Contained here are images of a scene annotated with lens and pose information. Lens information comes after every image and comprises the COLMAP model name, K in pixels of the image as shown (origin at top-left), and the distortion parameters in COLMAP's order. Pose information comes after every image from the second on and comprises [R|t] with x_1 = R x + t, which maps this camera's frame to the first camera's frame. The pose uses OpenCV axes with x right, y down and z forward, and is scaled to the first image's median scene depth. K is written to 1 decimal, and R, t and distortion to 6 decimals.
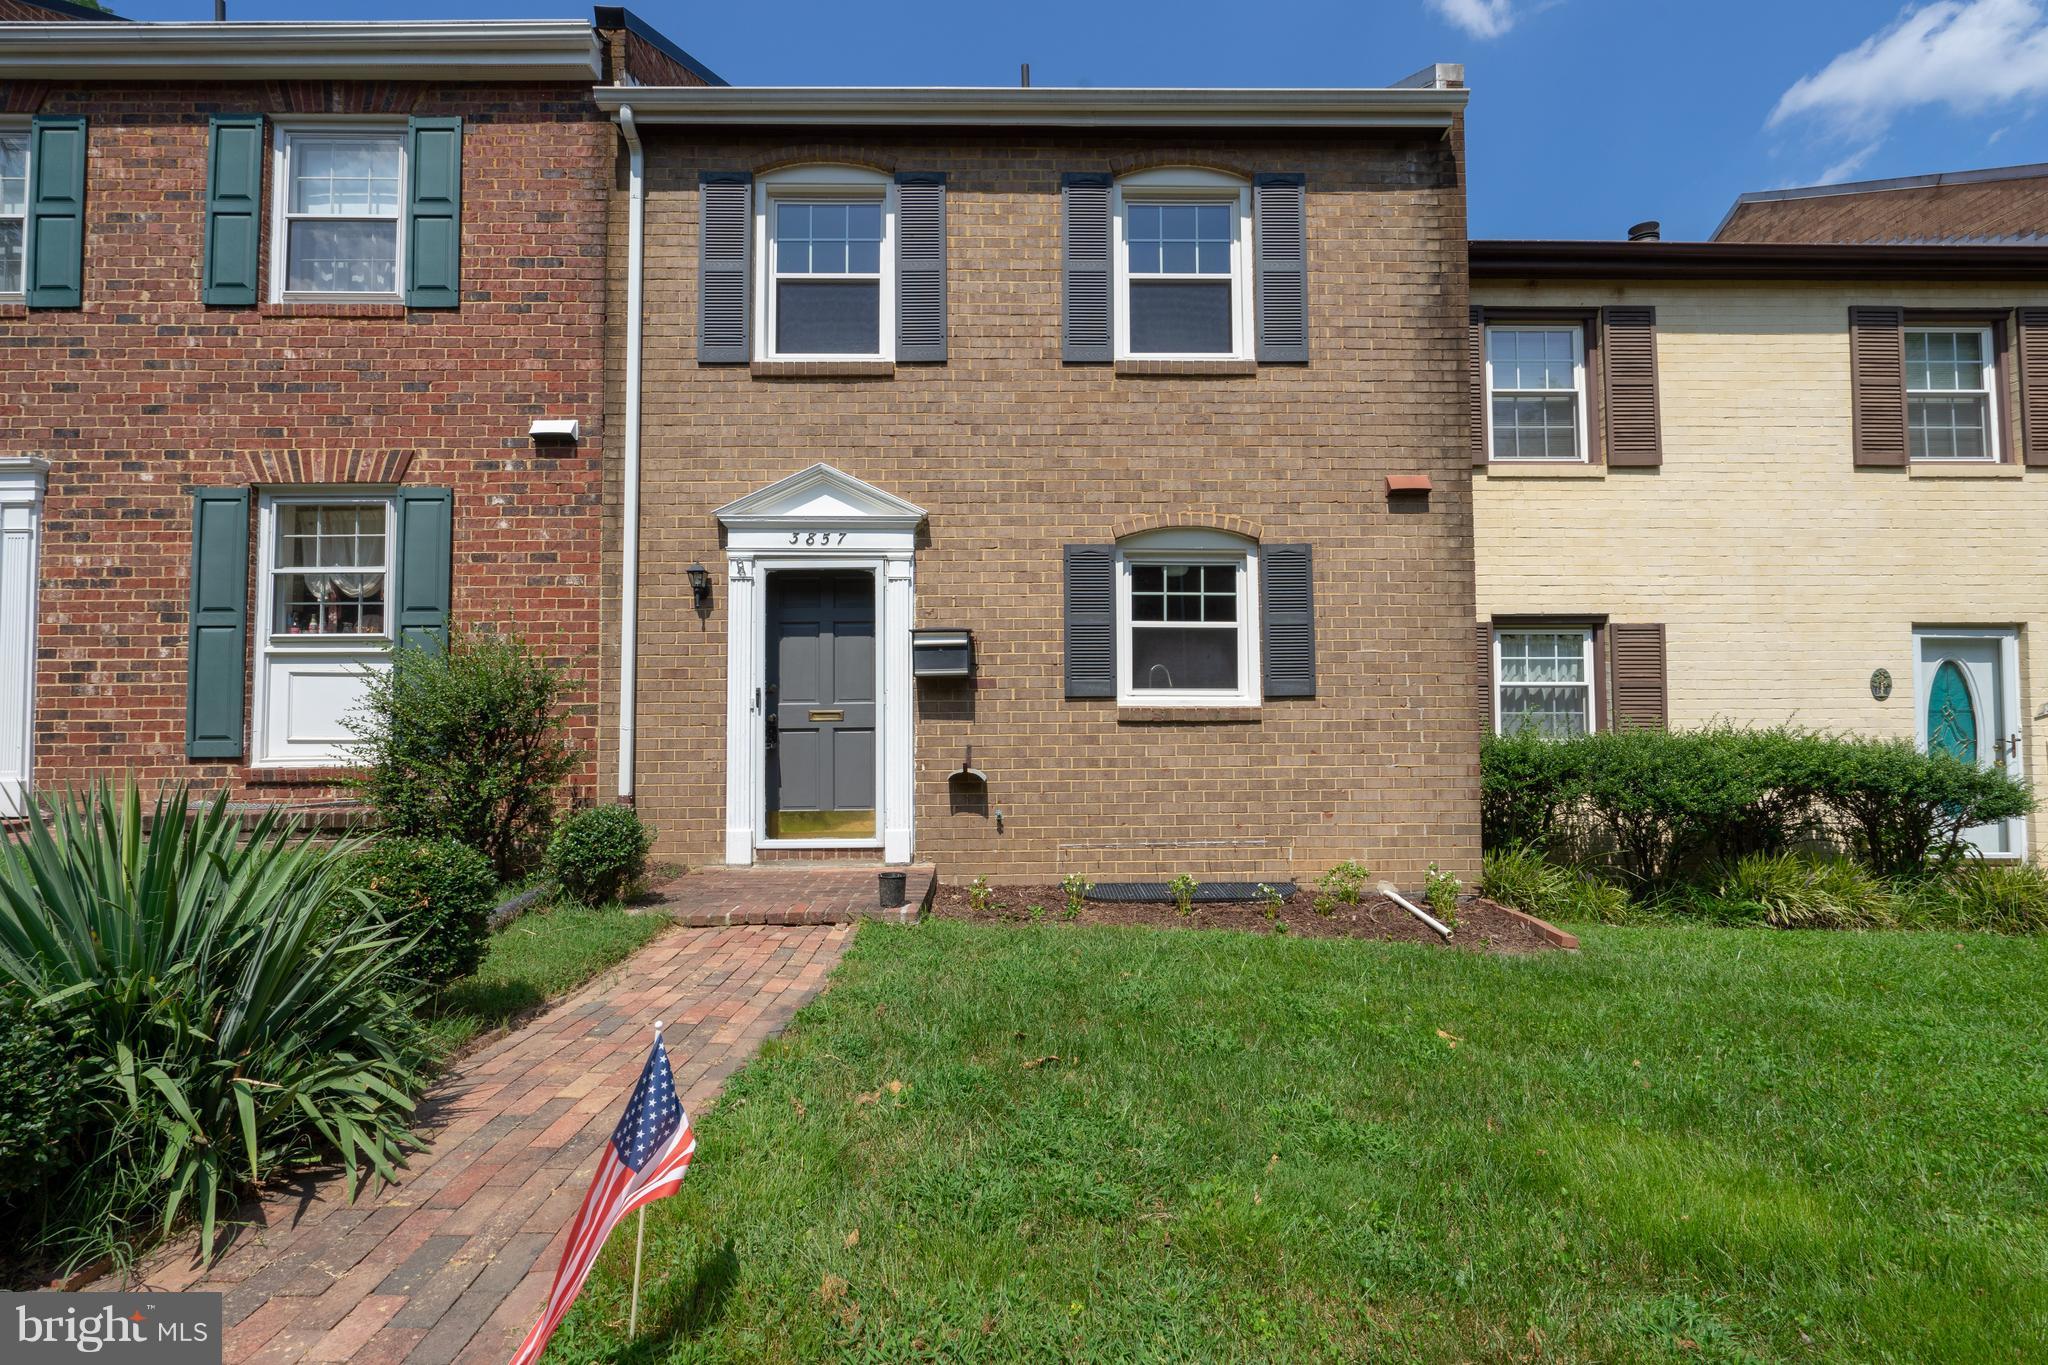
lens RADIAL K [[970.7, 0, 1023.1], [0, 970.7, 695.2], [0, 0, 1]] dist [-0.015017, 0.001340]
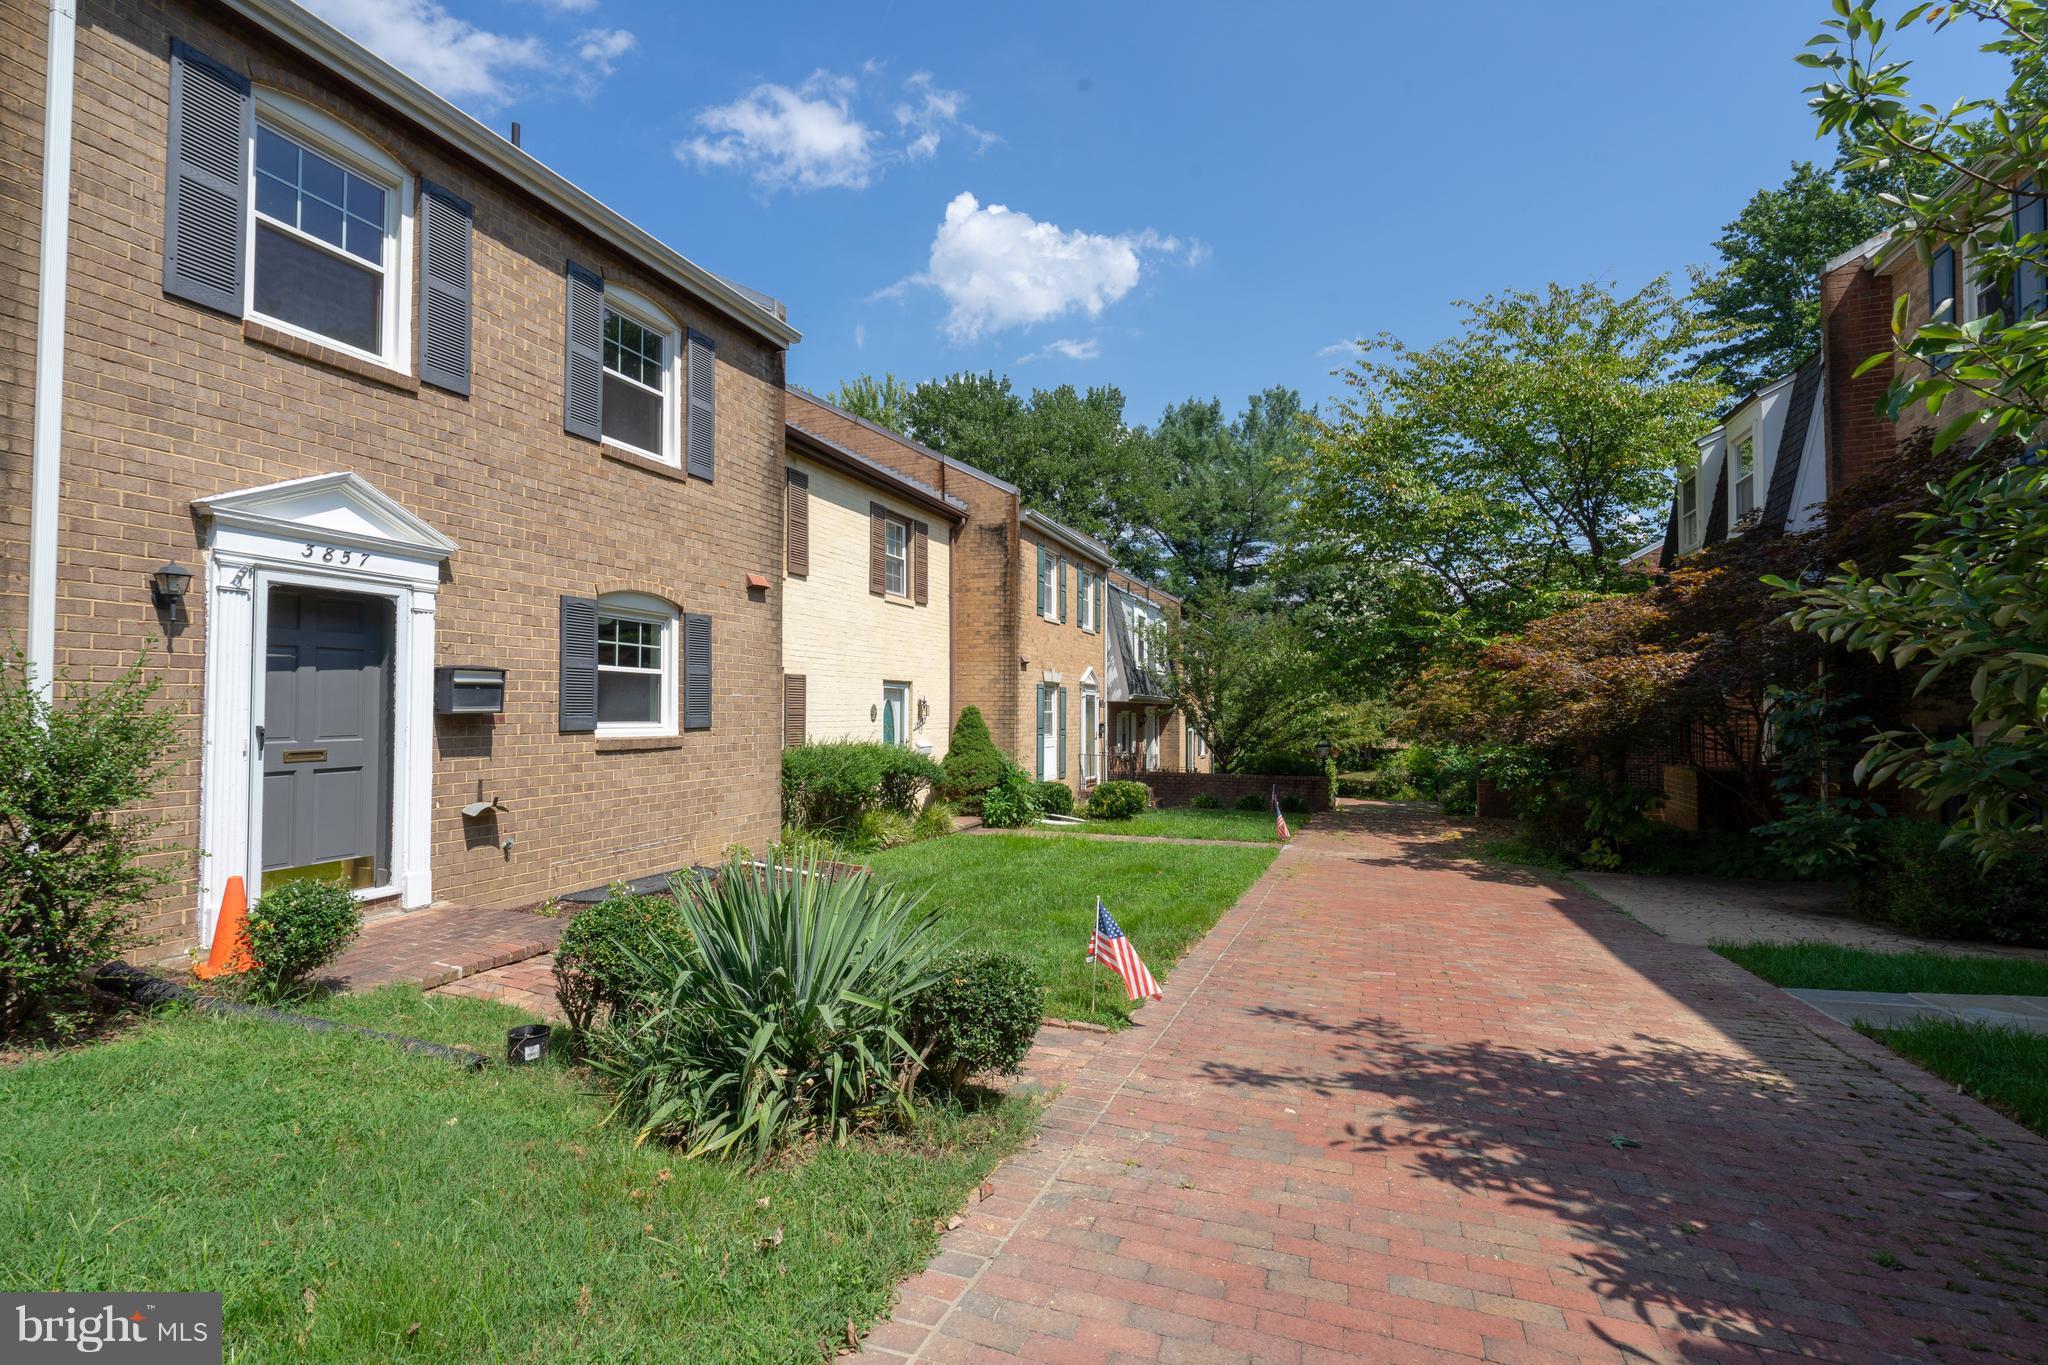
lens RADIAL K [[915.5, 0, 1032.1], [0, 915.5, 682.8], [0, 0, 1]] dist [-0.006732, 0.002008]
pose [[0.360061, 0.033748, 0.932318, -0.739721], [-0.043740, 0.998857, -0.019264, -0.056852], [-0.931903, -0.033844, 0.361126, 0.108173]]
